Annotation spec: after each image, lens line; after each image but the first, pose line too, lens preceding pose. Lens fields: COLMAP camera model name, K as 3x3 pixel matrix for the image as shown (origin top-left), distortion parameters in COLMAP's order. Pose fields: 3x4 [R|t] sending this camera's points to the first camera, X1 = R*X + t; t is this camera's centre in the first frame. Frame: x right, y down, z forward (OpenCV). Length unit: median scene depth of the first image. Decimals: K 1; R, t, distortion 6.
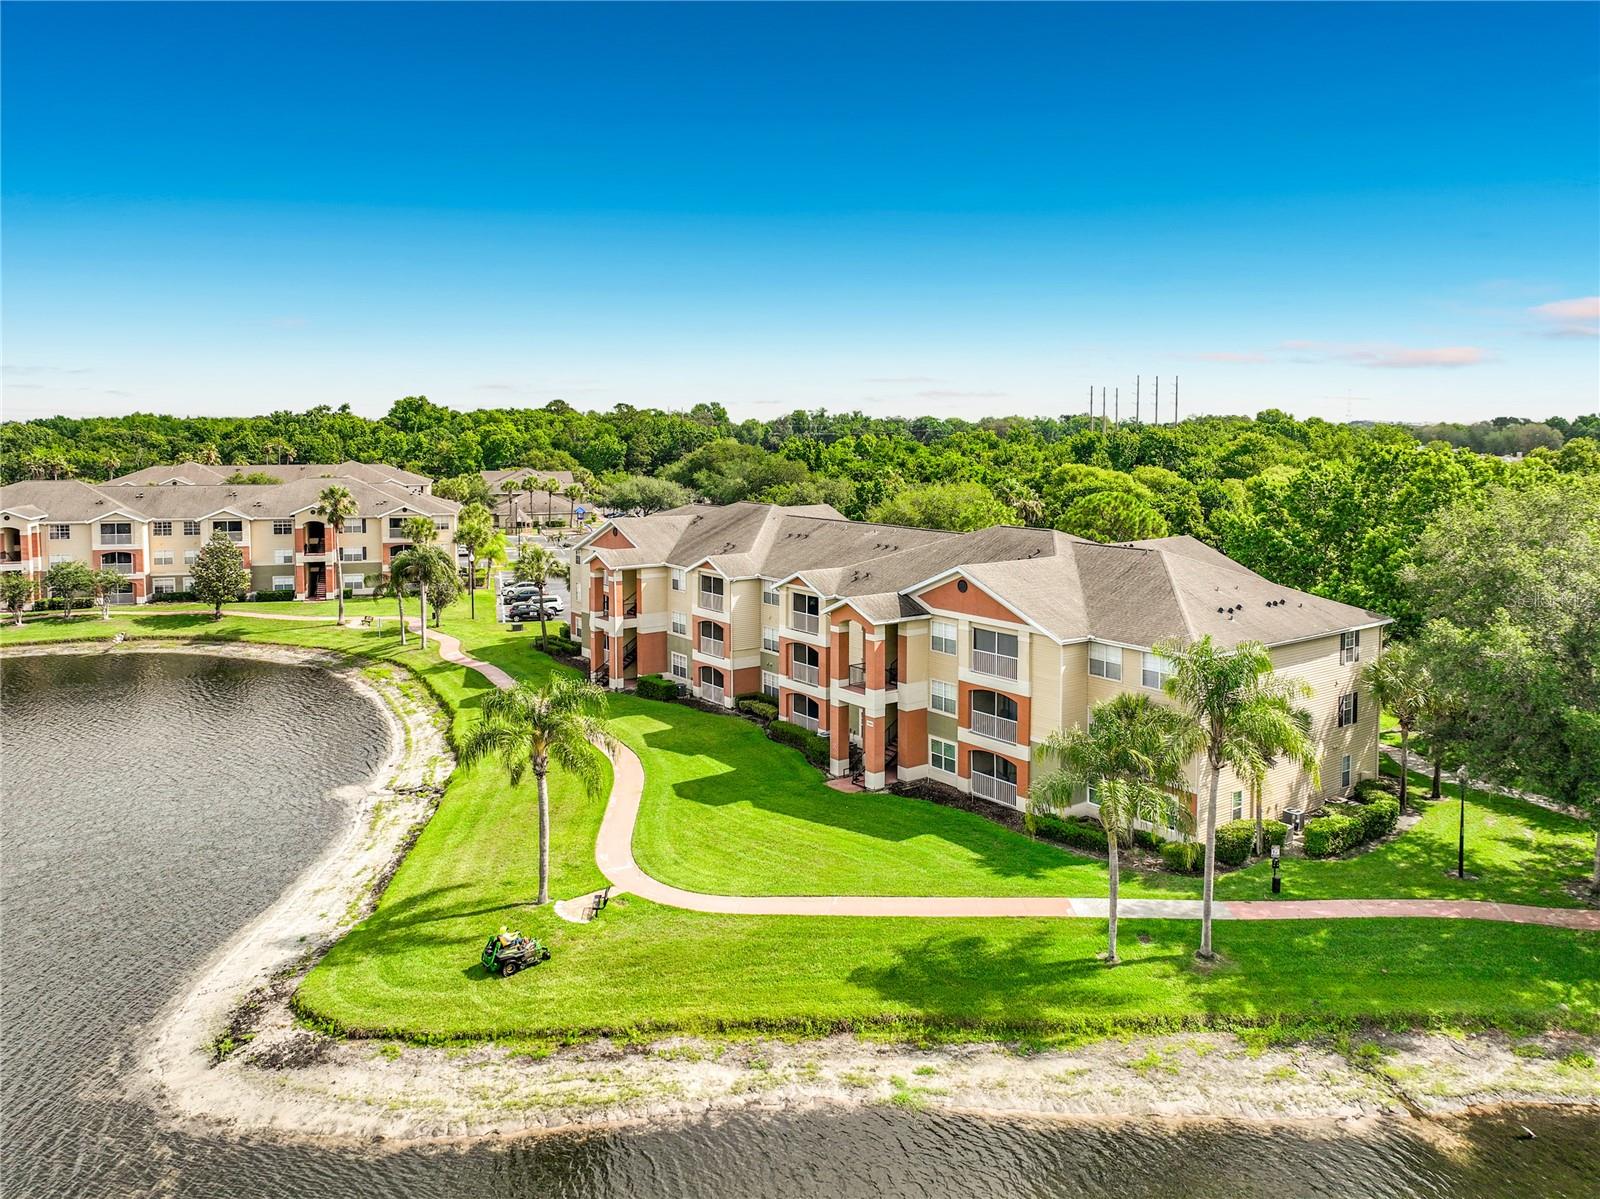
lens RADIAL K [[1142.8, 0, 808.6], [0, 1142.8, 546.5], [0, 0, 1]] dist [-0.012564, 0.017096]
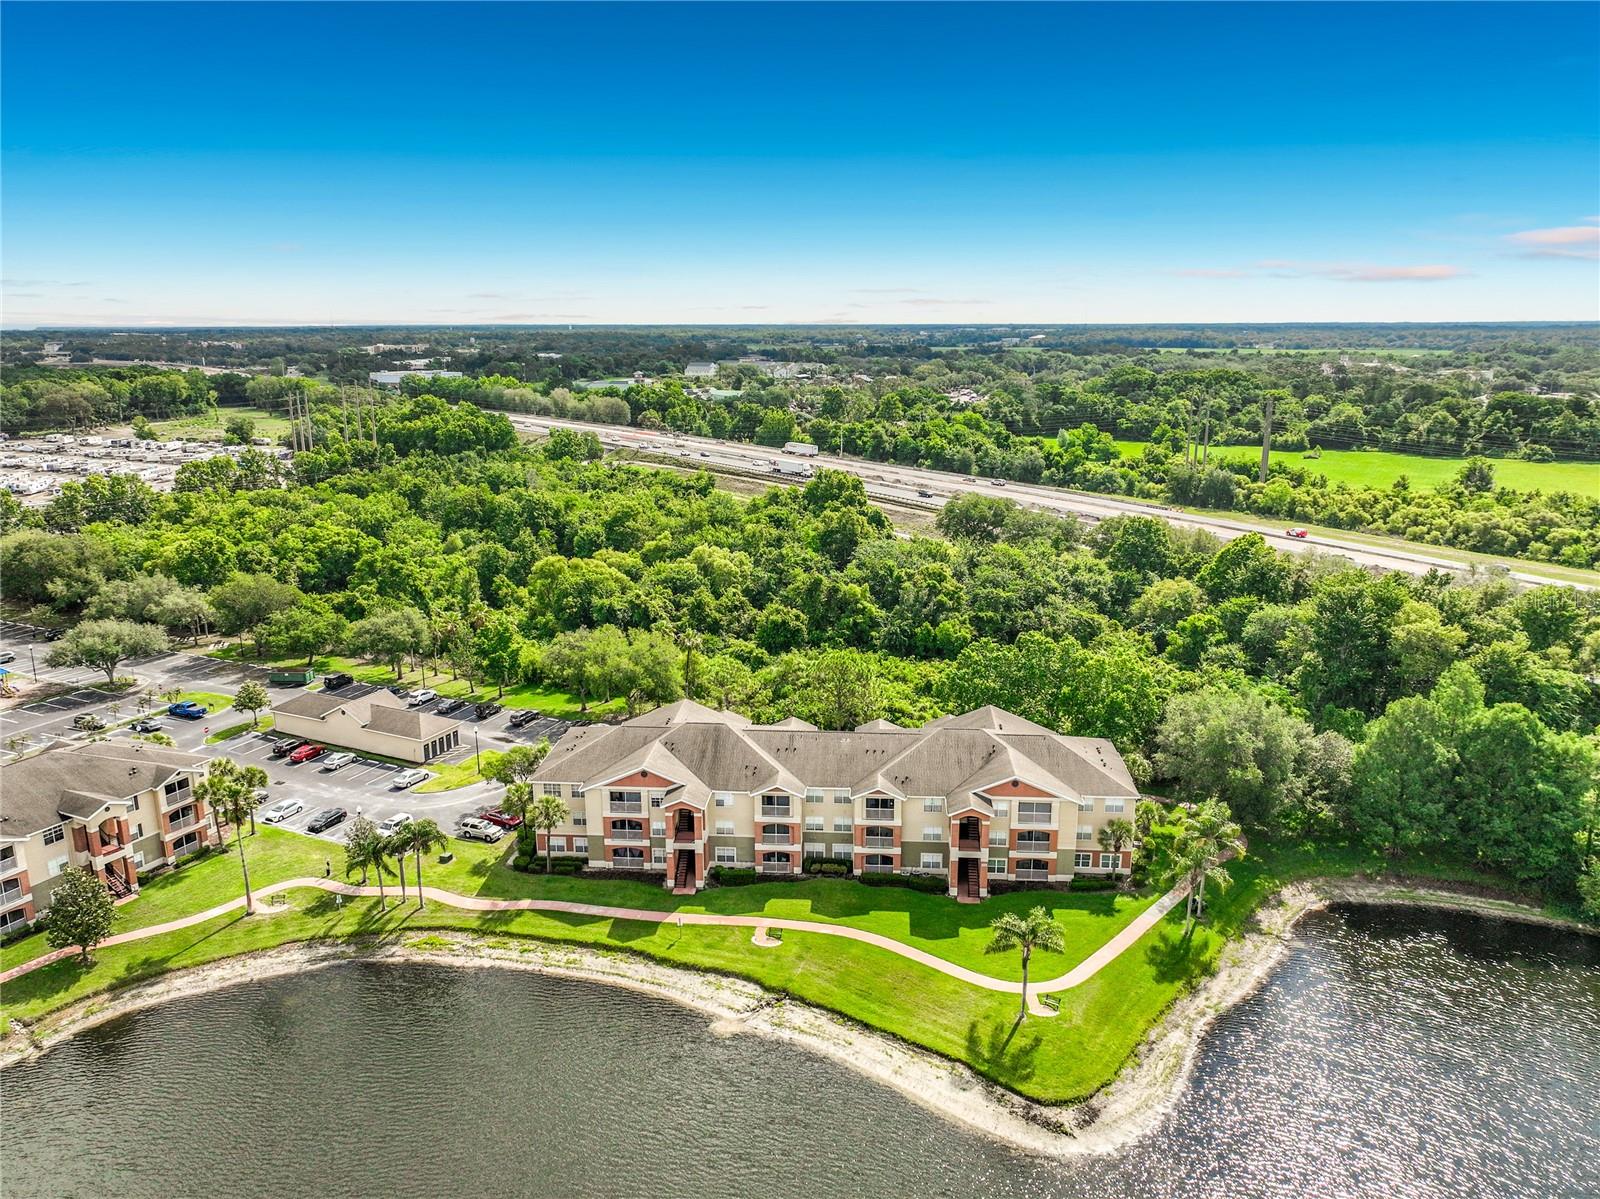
lens RADIAL K [[1142.8, 0, 782.8], [0, 1142.8, 599.0], [0, 0, 1]] dist [-0.012564, 0.017096]
pose [[0.662487, -0.185682, 0.725695, -1.568057], [0.083879, 0.981086, 0.174455, -0.684948], [-0.744363, -0.054703, 0.665531, -0.000766]]
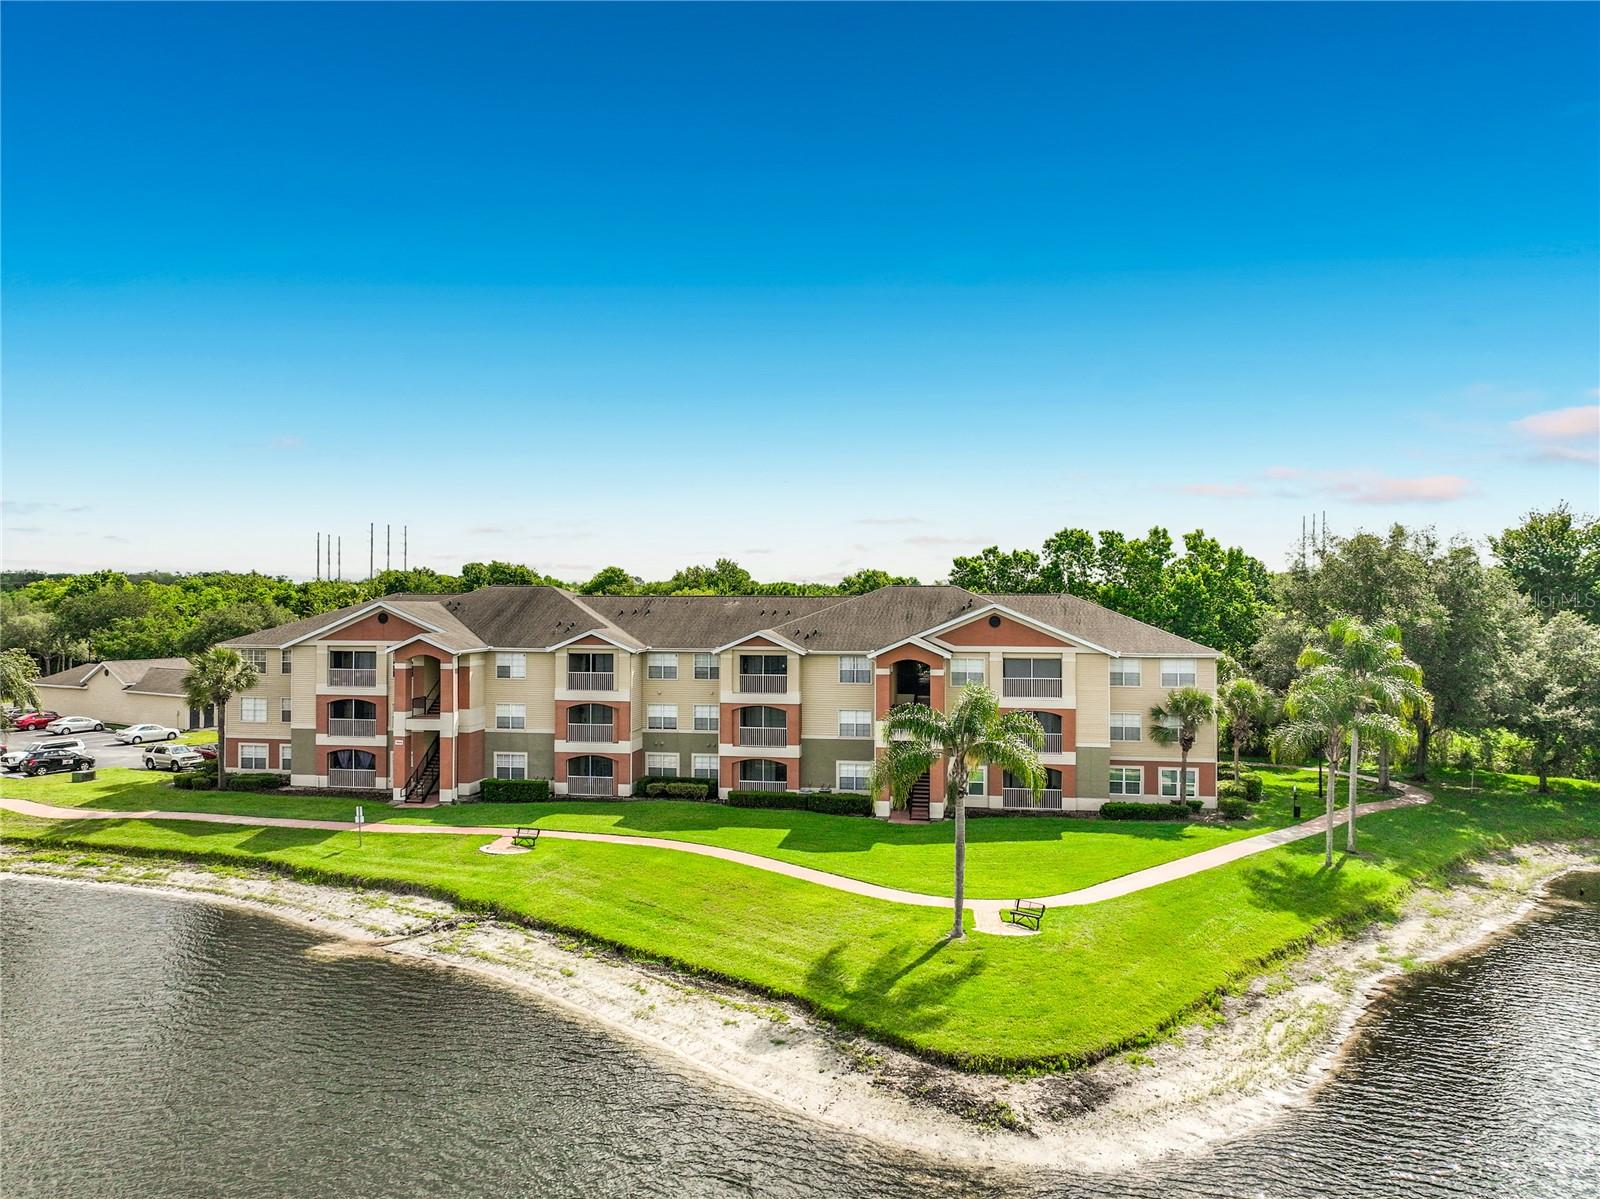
lens RADIAL K [[1142.8, 0, 792.3], [0, 1142.8, 585.4], [0, 0, 1]] dist [-0.012564, 0.017096]
pose [[0.727880, 0.009680, 0.685636, -0.811687], [0.068453, 0.993880, -0.086702, 0.085886], [-0.682279, 0.110042, 0.722762, 0.331523]]
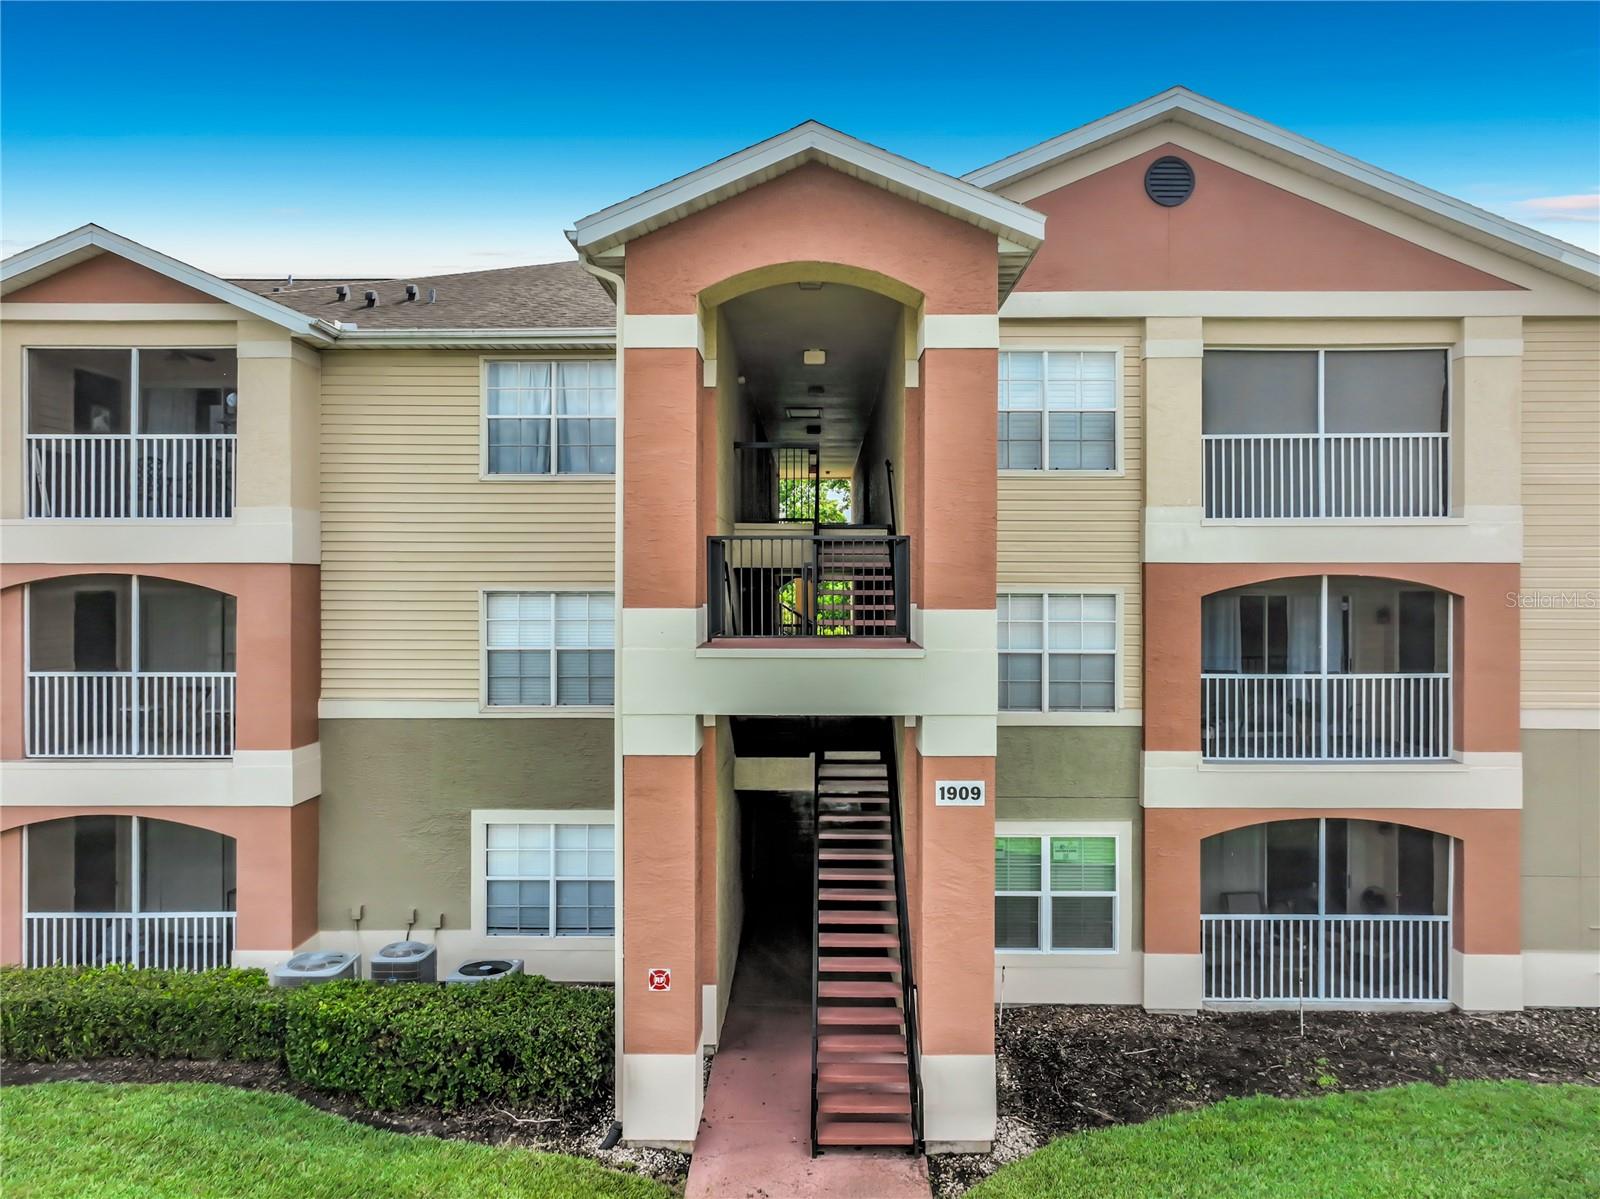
lens RADIAL K [[1142.8, 0, 797.6], [0, 1142.8, 601.9], [0, 0, 1]] dist [-0.012564, 0.017096]
pose [[0.609826, -0.003276, 0.792529, -0.120451], [0.079612, 0.995187, -0.057145, 0.140048], [-0.788527, 0.097943, 0.607151, 0.956144]]
